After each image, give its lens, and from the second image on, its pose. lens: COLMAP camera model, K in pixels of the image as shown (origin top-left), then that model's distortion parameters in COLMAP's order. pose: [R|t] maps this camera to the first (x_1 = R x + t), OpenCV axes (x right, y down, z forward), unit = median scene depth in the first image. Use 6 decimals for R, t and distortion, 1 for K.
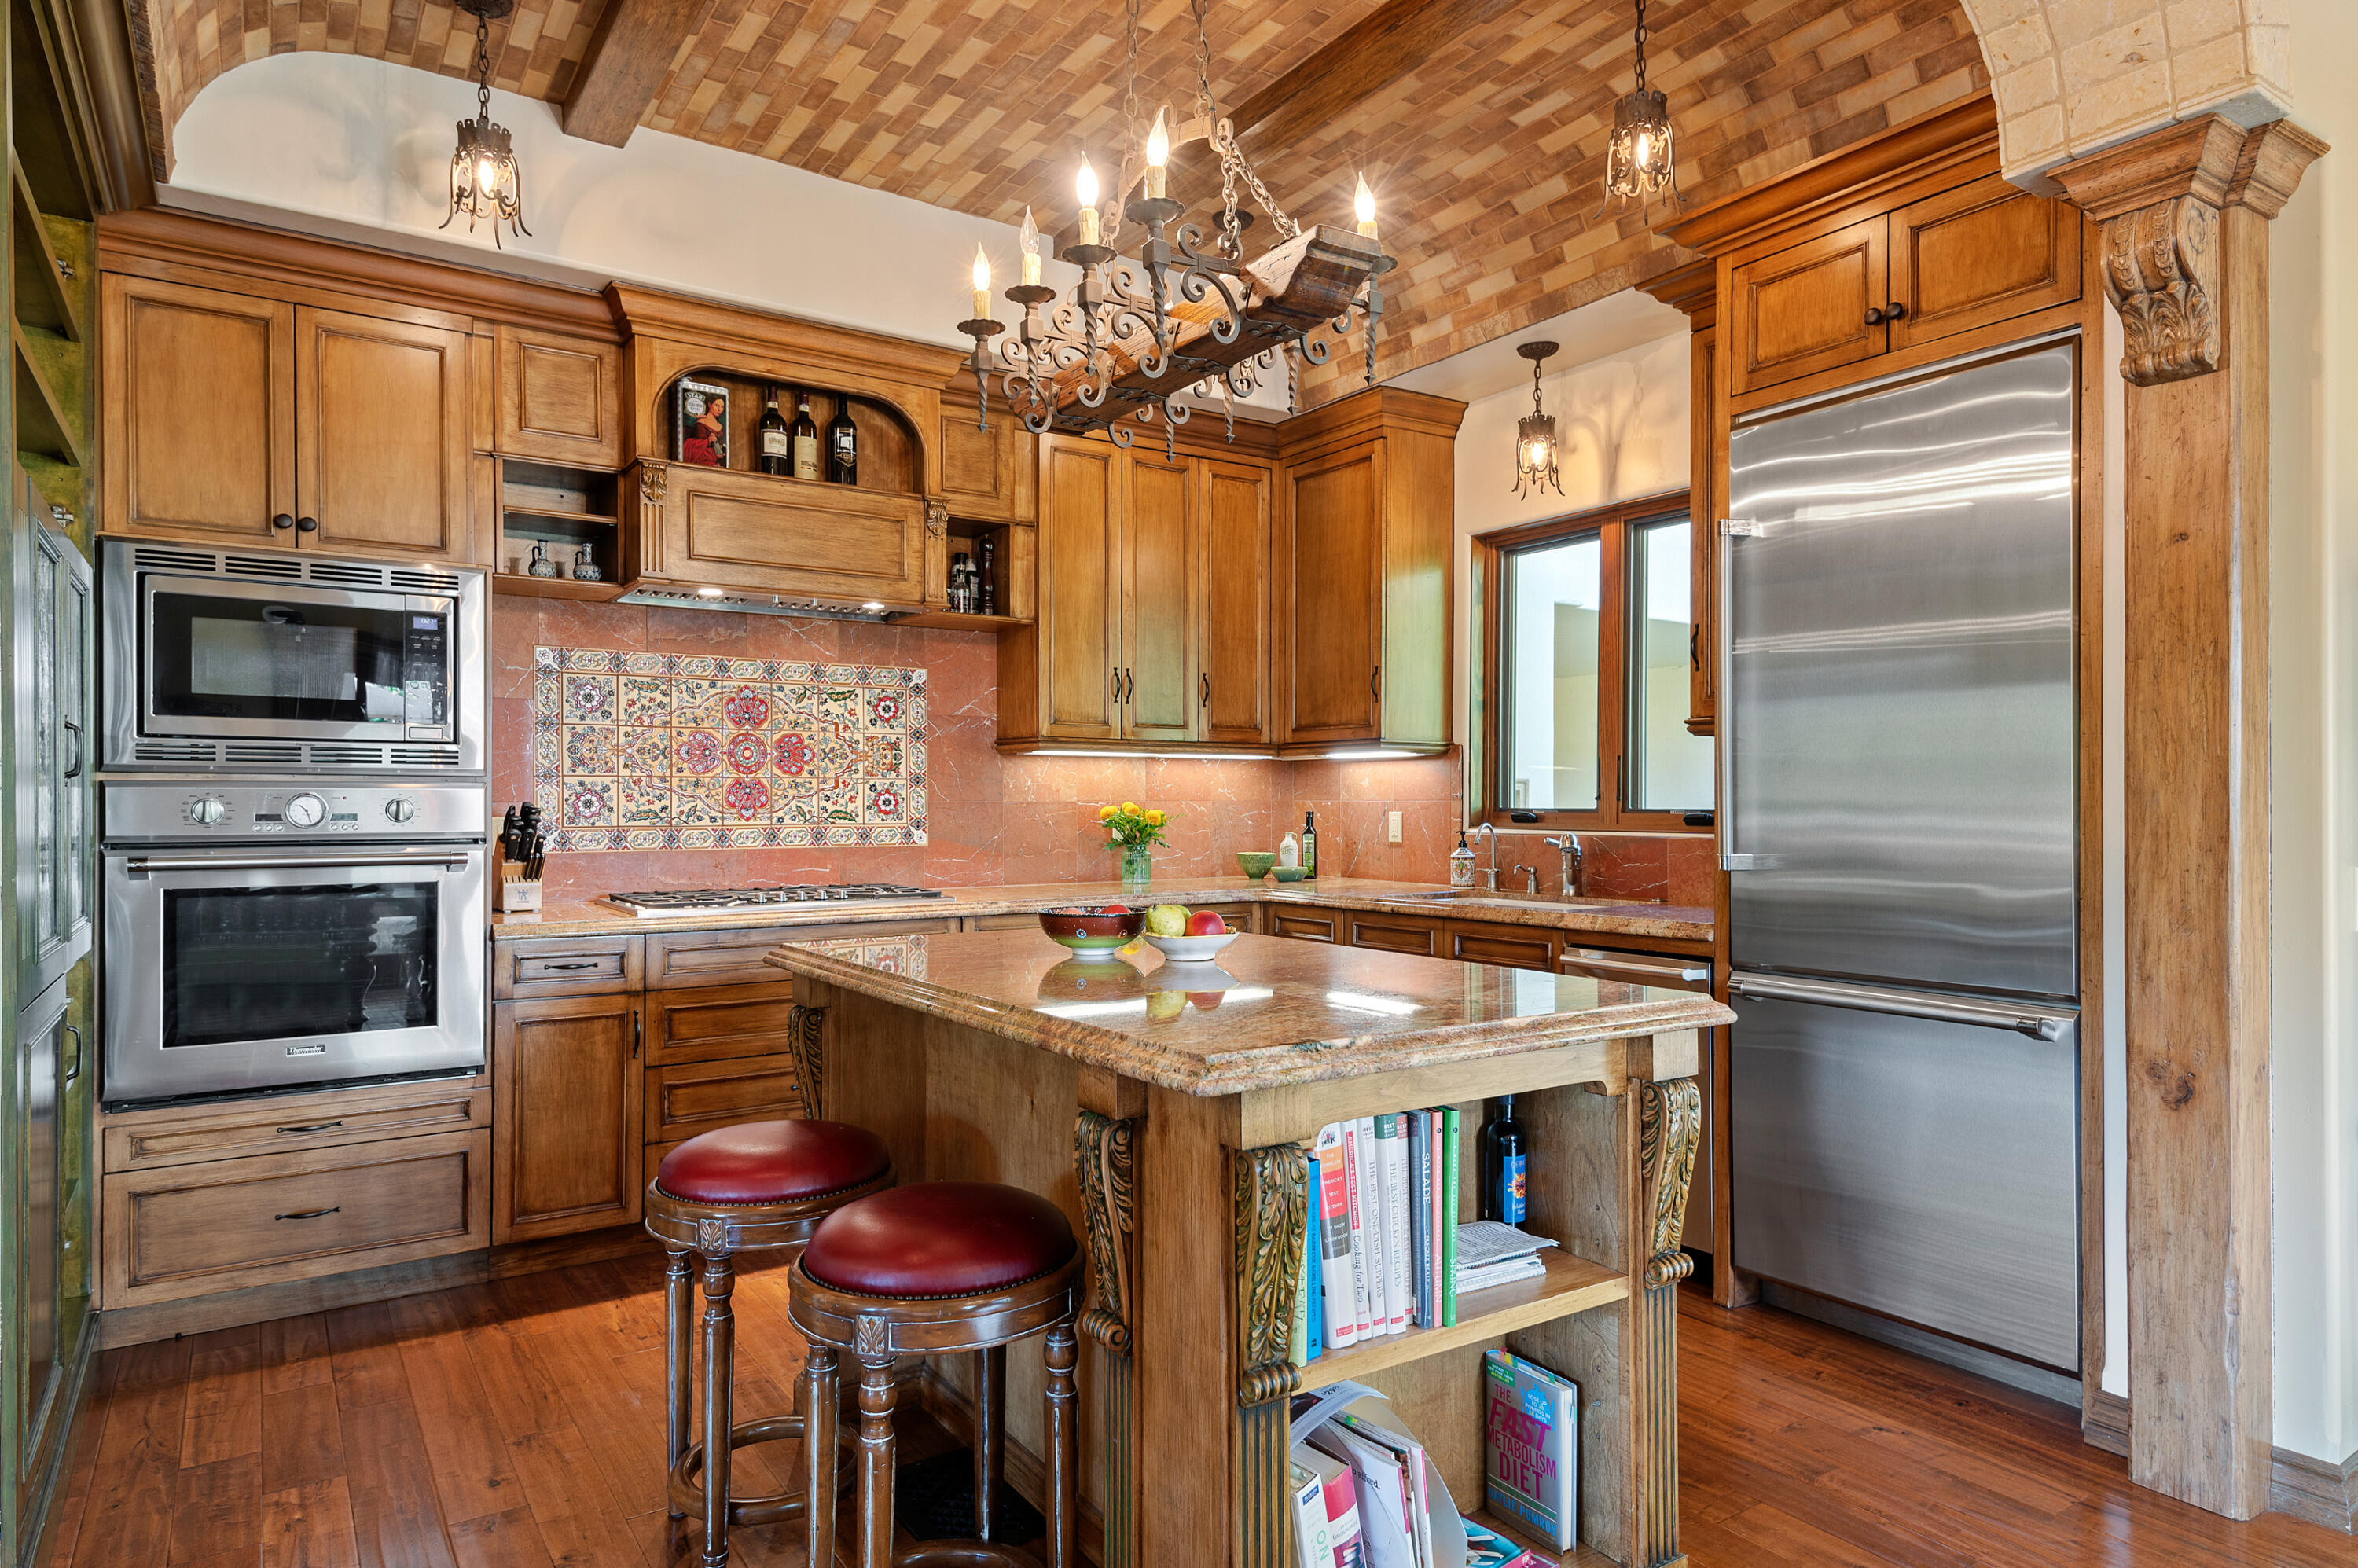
lens RADIAL K [[1377.3, 0, 1194.1], [0, 1377.3, 807.2], [0, 0, 1]] dist [0.042657, -0.027600]
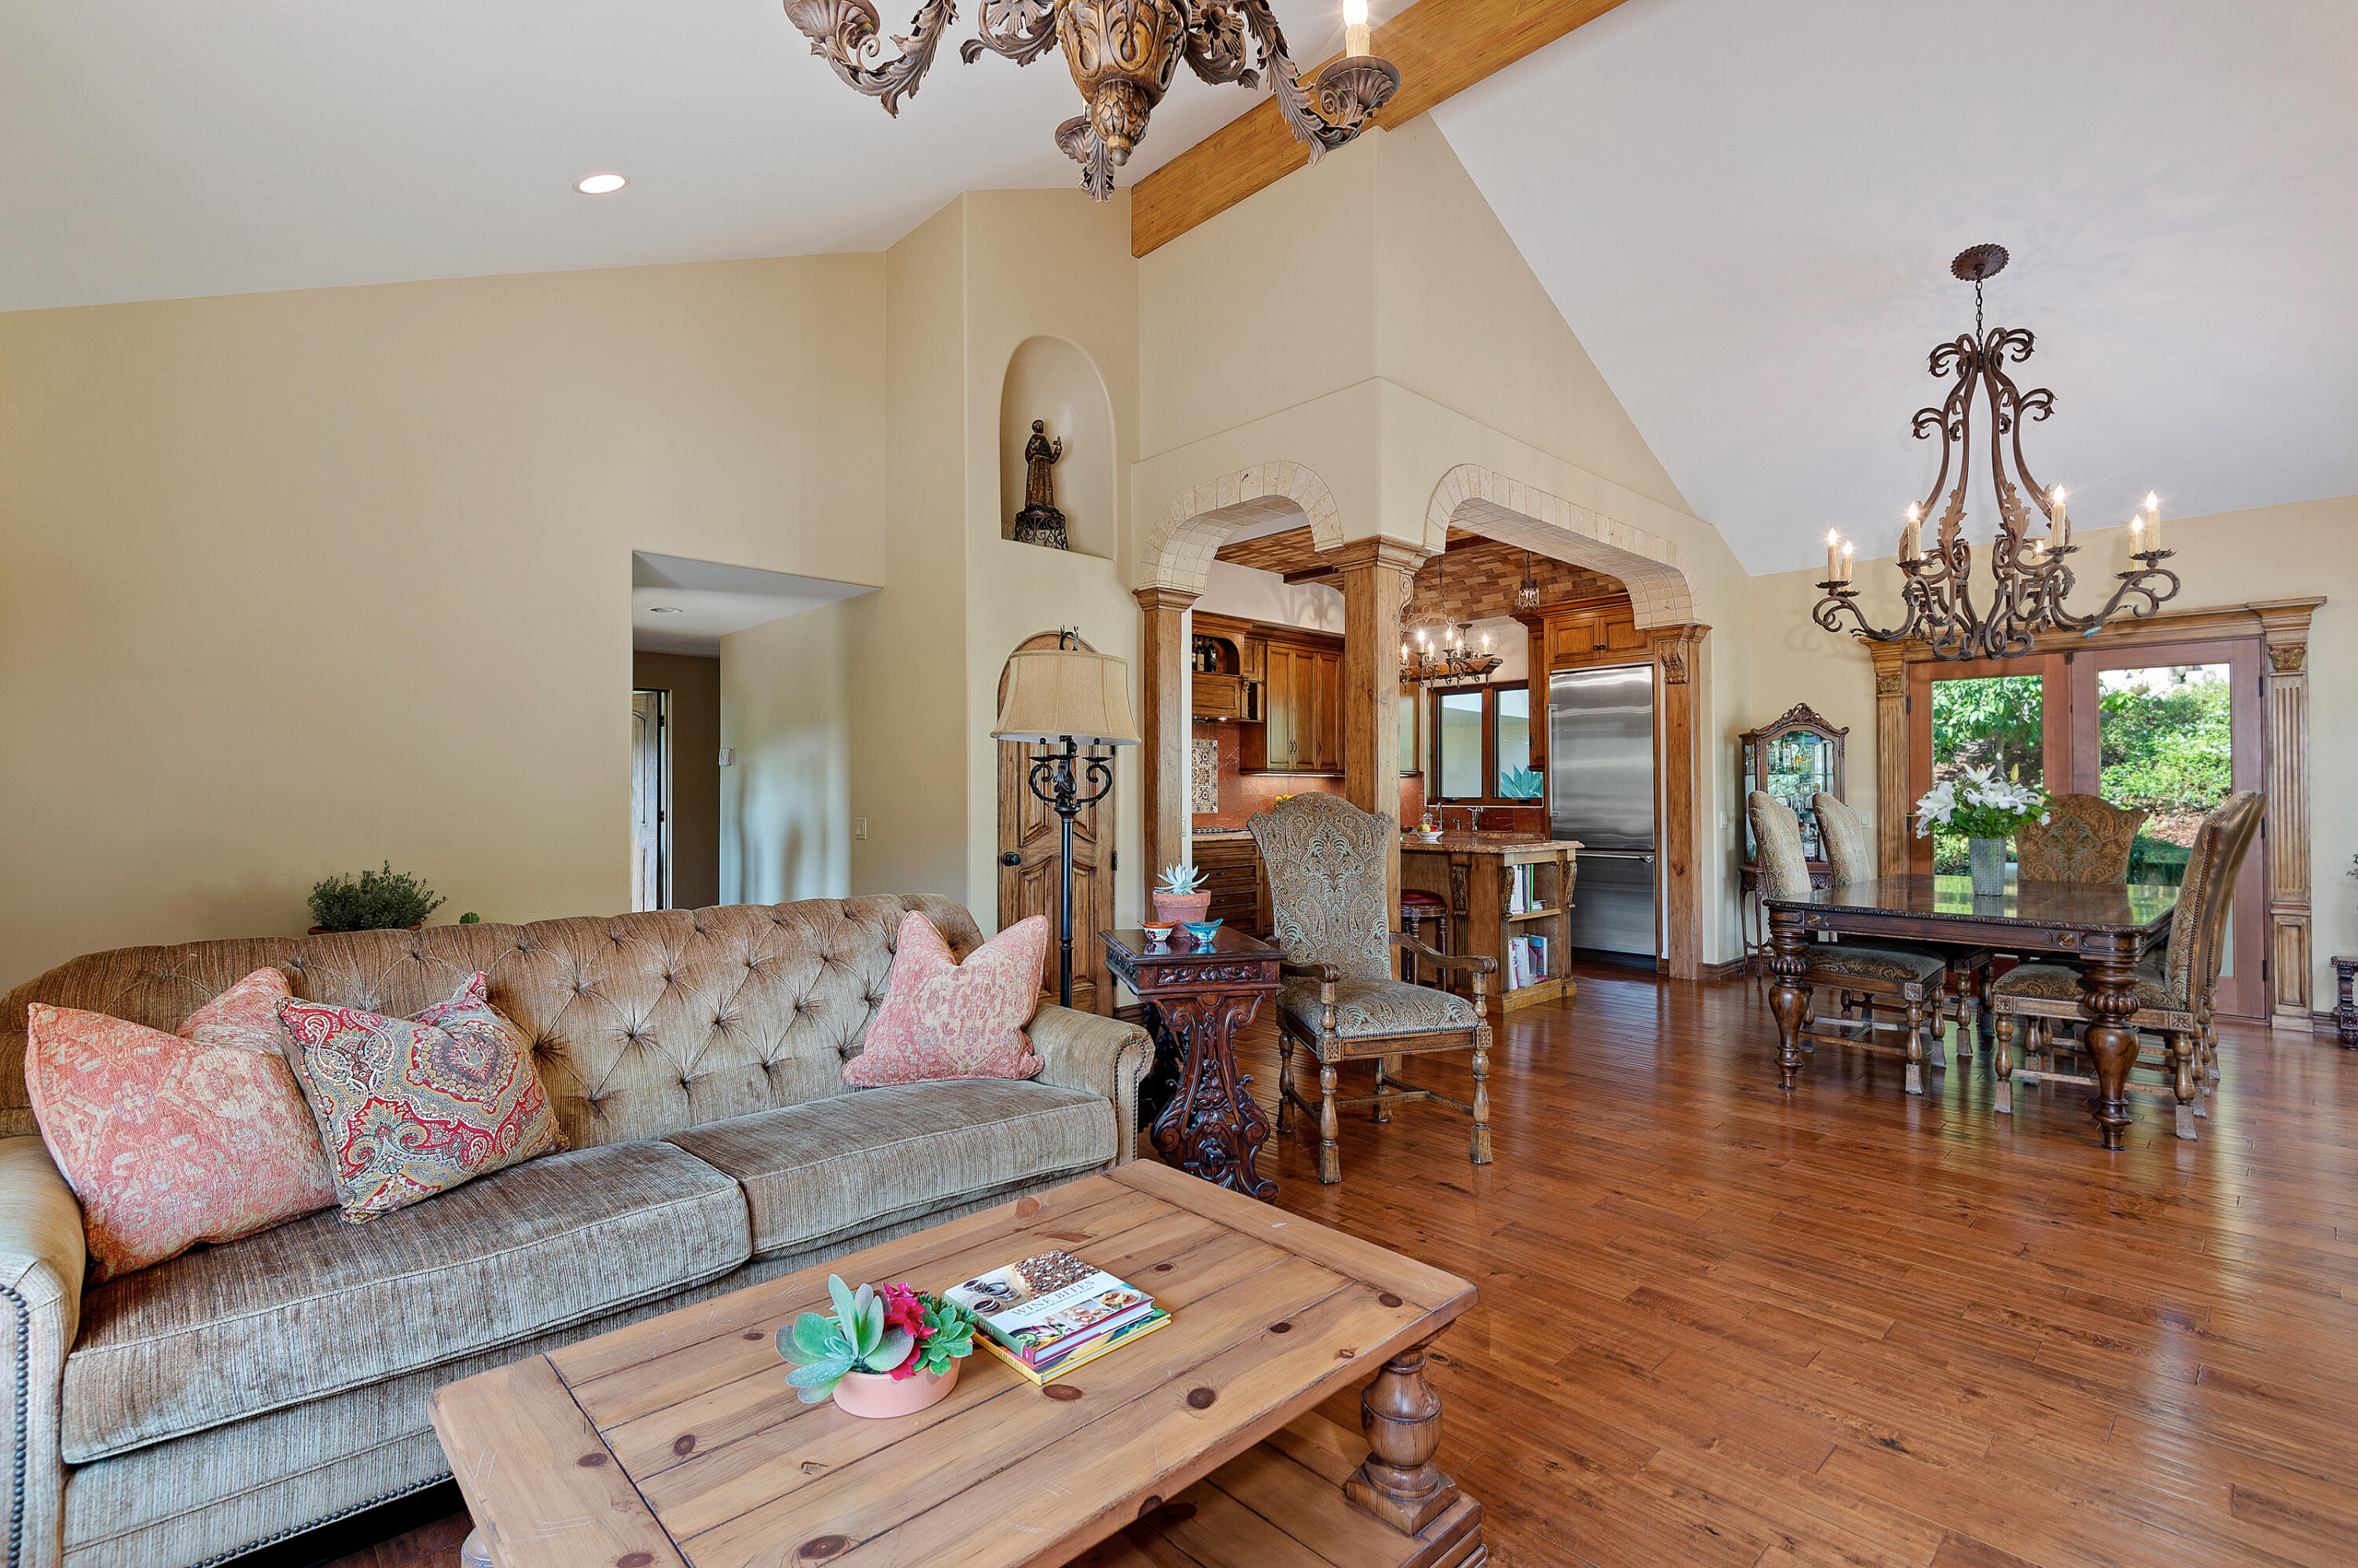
lens RADIAL K [[1045.4, 0, 1179.0], [0, 1045.4, 784.0], [0, 0, 1]] dist [0.001969, 0.000026]
pose [[0.987010, 0.001278, 0.160656, -0.619888], [0.001183, 0.999883, -0.015219, 0.005637], [-0.160657, 0.015212, 0.986893, -0.898711]]
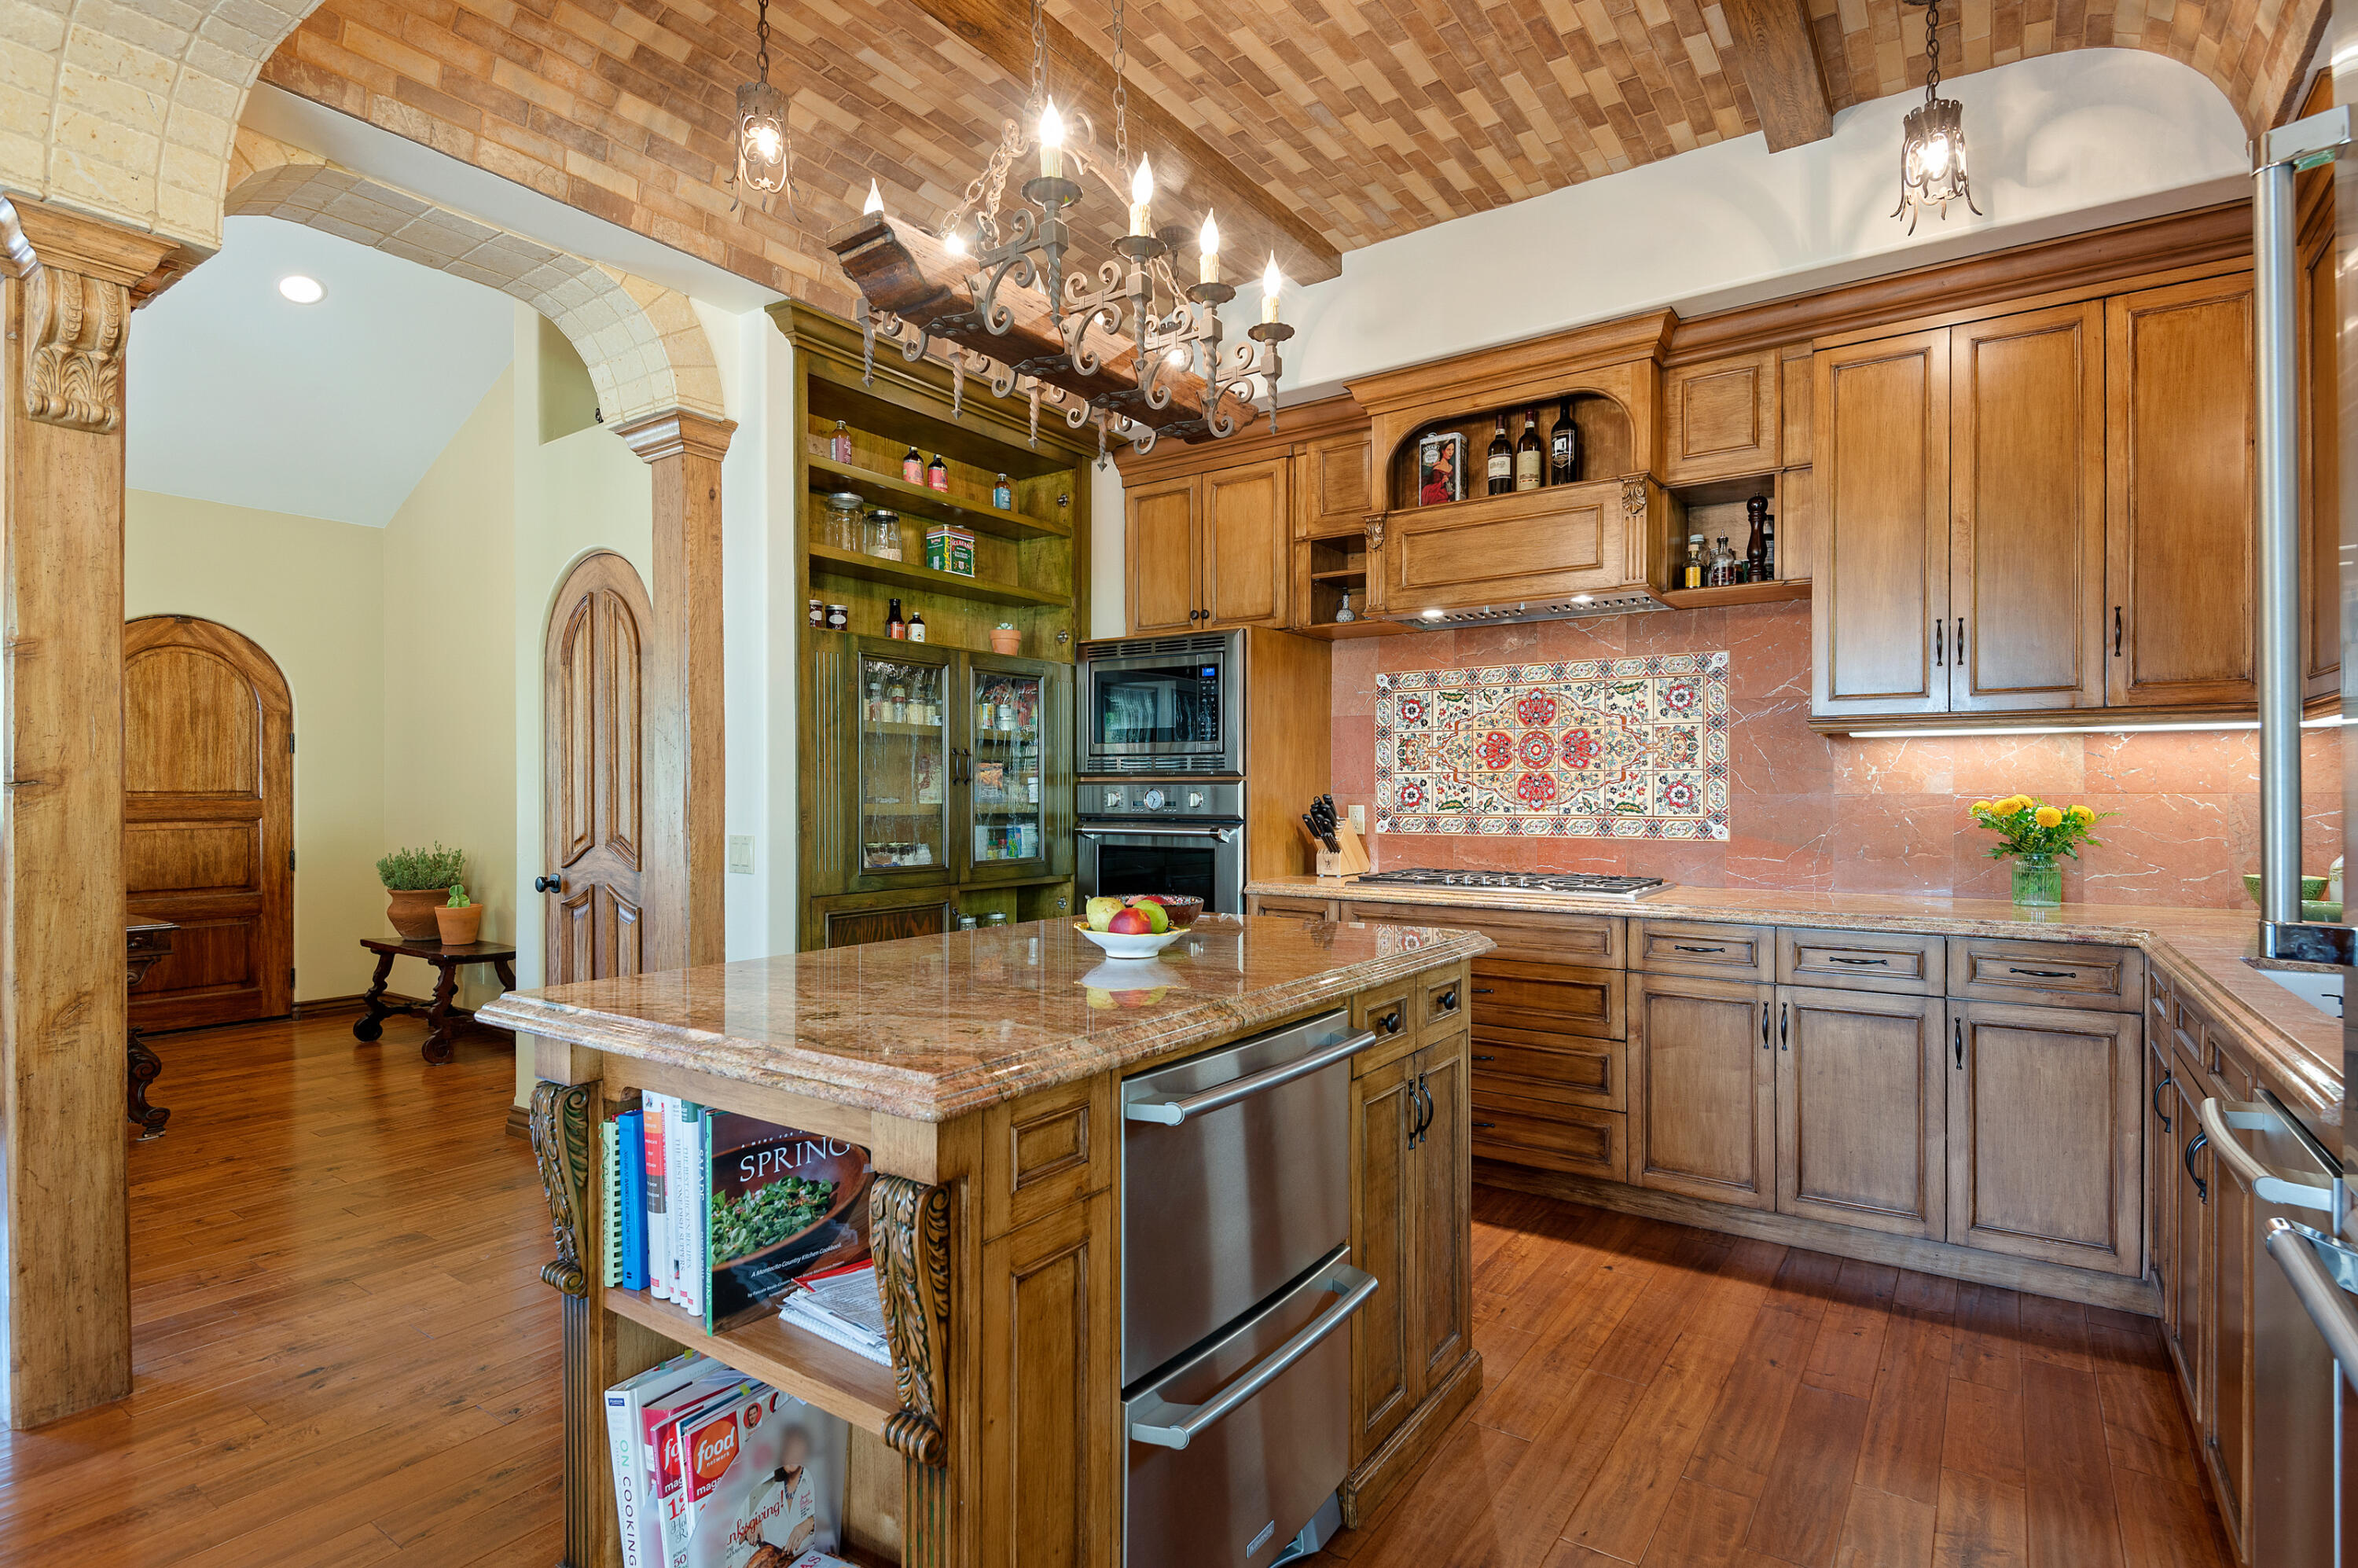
lens RADIAL K [[1130.6, 0, 1179.0], [0, 1130.6, 784.0], [0, 0, 1]] dist [0.023808, -0.021325]
pose [[0.367175, -0.008517, -0.930113, 0.421662], [-0.005994, 0.999916, -0.011522, 0.000287], [0.930132, 0.009806, 0.367093, 0.421650]]
